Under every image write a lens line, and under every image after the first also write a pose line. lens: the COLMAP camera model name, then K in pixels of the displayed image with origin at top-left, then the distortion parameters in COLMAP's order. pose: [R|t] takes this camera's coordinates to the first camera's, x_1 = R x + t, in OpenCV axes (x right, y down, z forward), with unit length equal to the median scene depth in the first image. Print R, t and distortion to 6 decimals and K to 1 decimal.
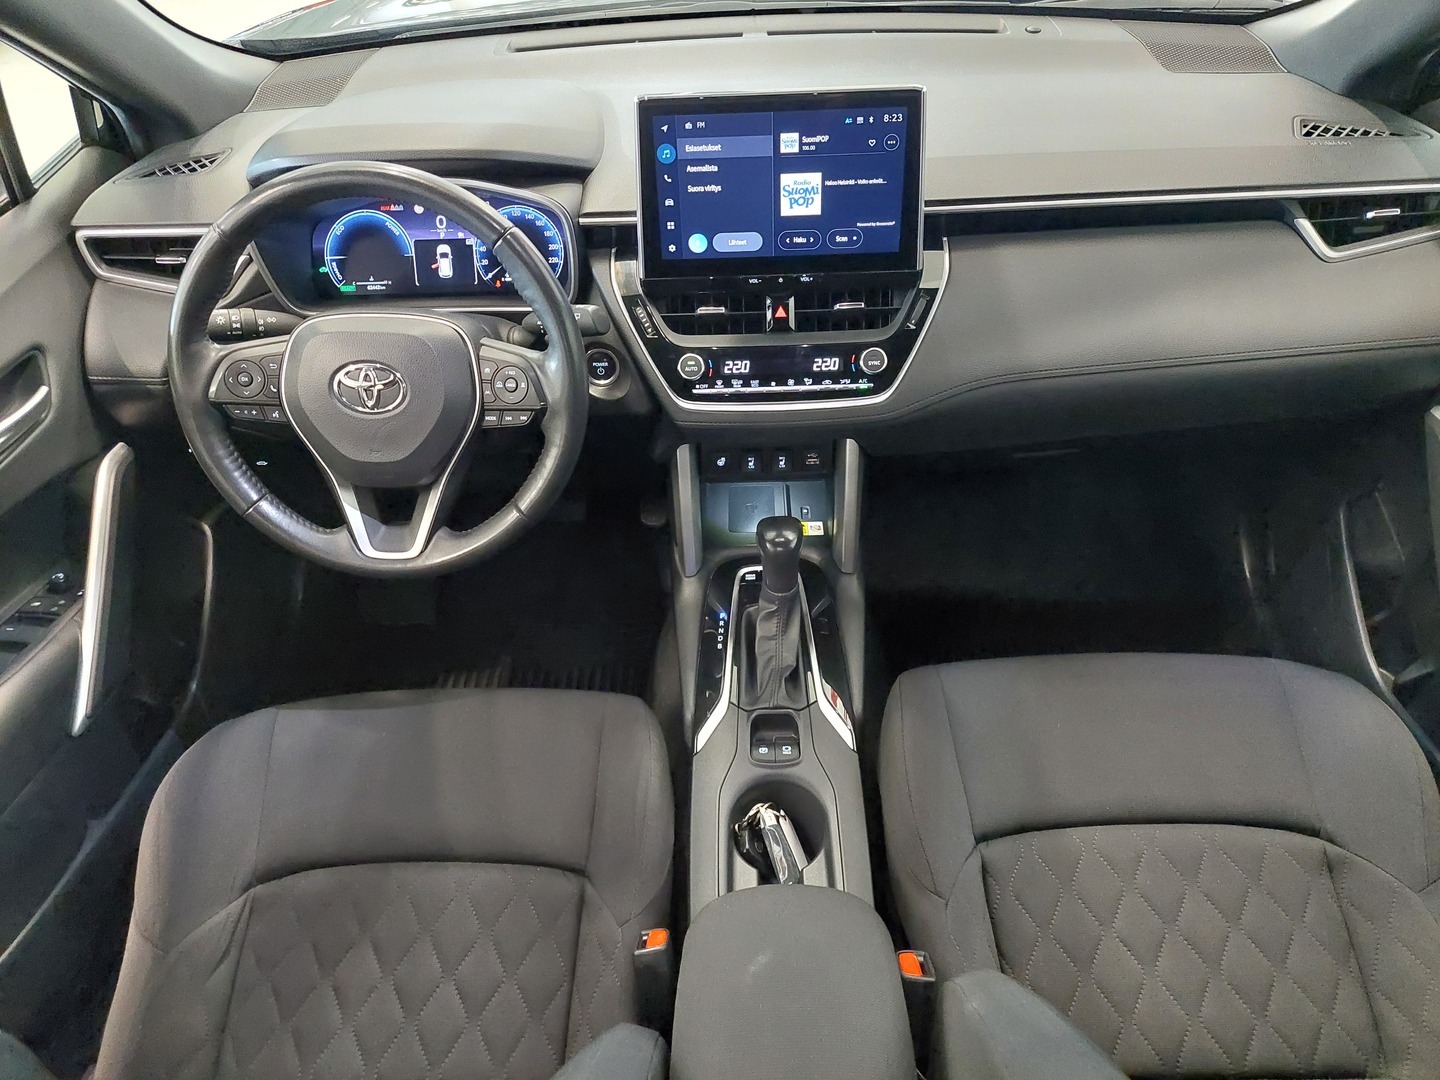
lens RADIAL K [[1014.1, 0, 714.3], [0, 1014.1, 549.3], [0, 0, 1]] dist [0.088983, -0.103814]
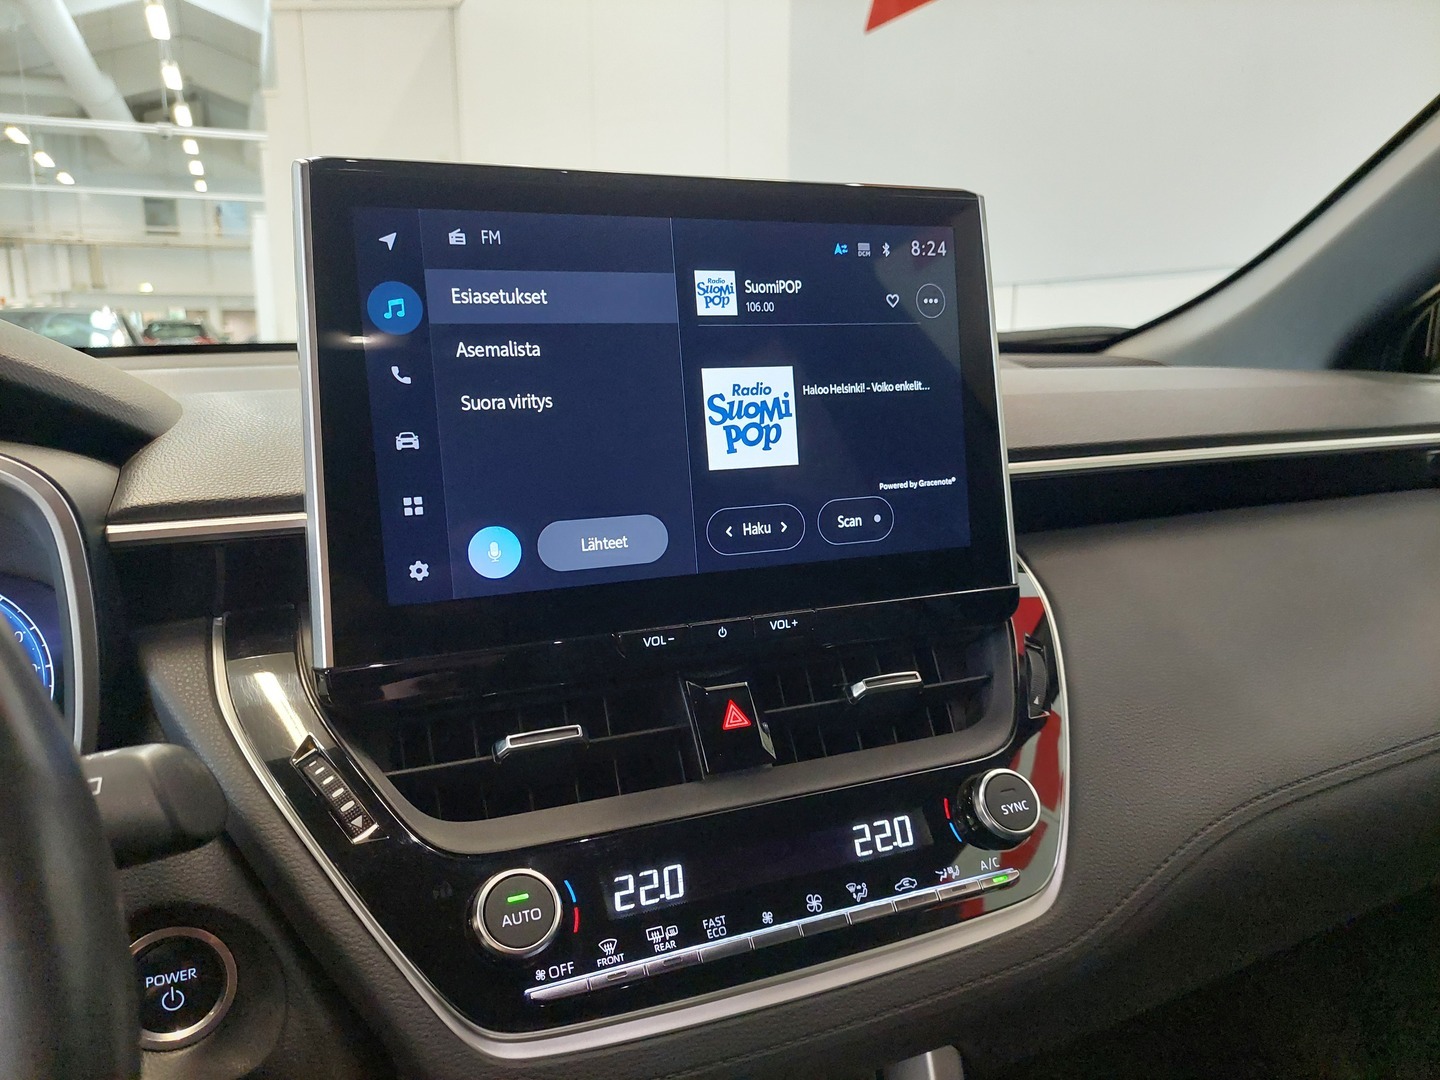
lens RADIAL K [[1073.5, 0, 739.9], [0, 1073.5, 541.0], [0, 0, 1]] dist [0.096306, -0.167081]
pose [[0.914784, -0.051964, 0.400588, -0.088212], [0.246450, 0.857532, -0.451554, -0.113559], [-0.320052, 0.511799, 0.797263, 0.674783]]
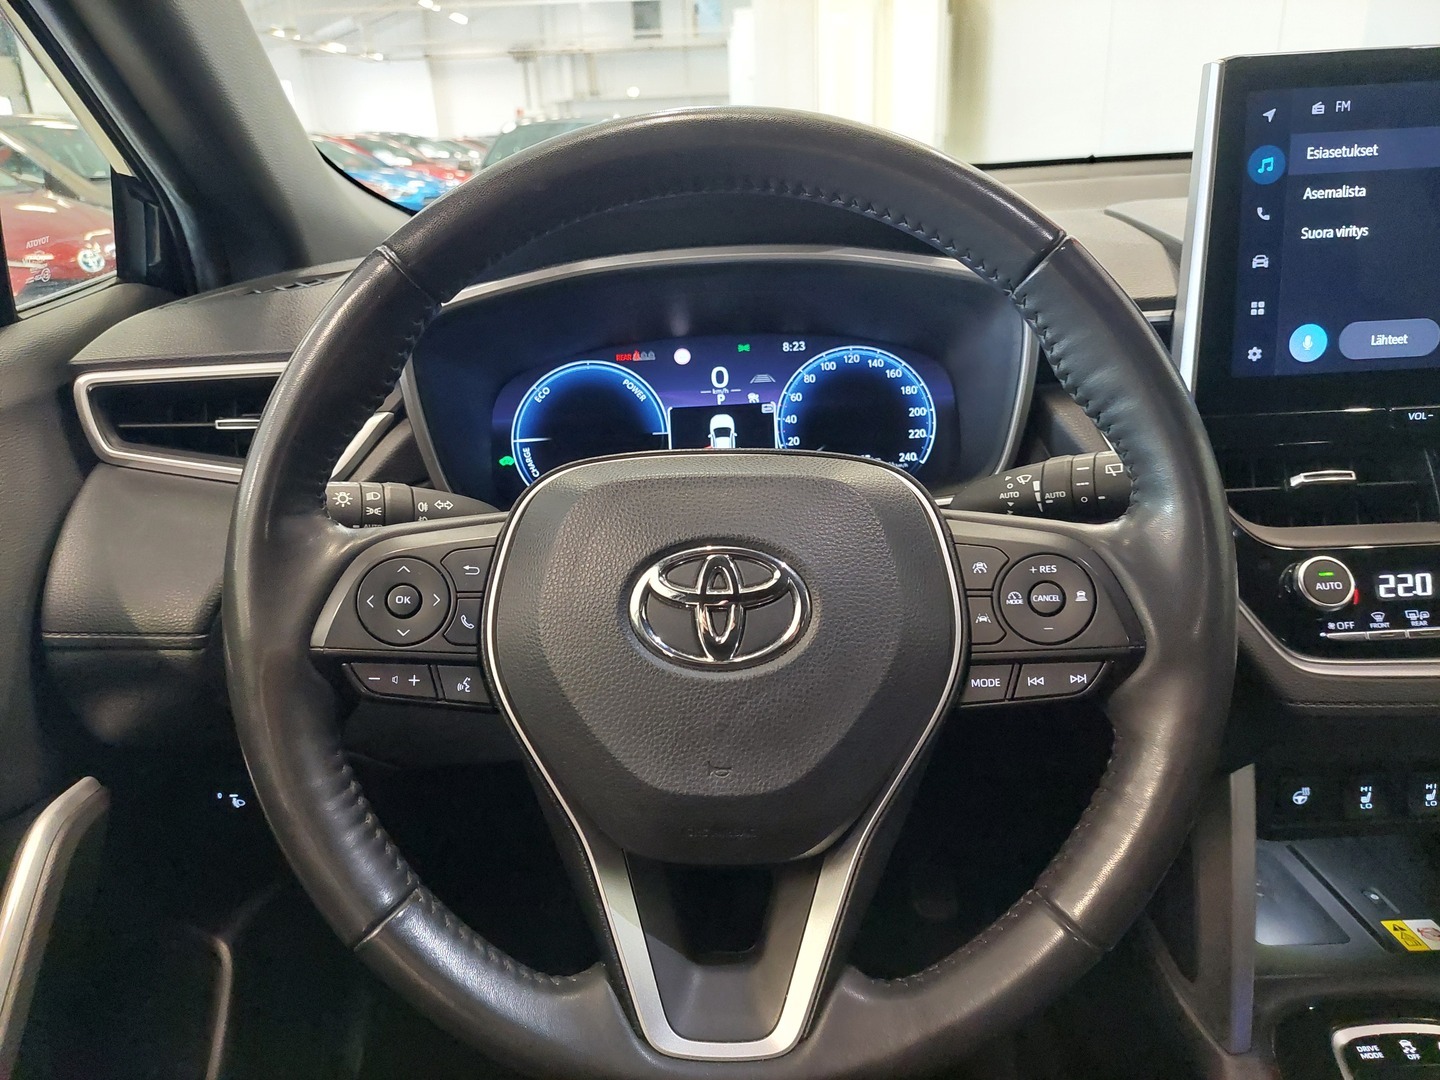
lens RADIAL K [[1066.9, 0, 742.6], [0, 1066.9, 549.1], [0, 0, 1]] dist [0.034573, -0.035515]
pose [[0.999876, -0.015463, 0.002920, -0.295007], [0.015562, 0.944198, -0.329011, -0.037351], [0.002330, 0.329015, 0.944322, 0.540191]]
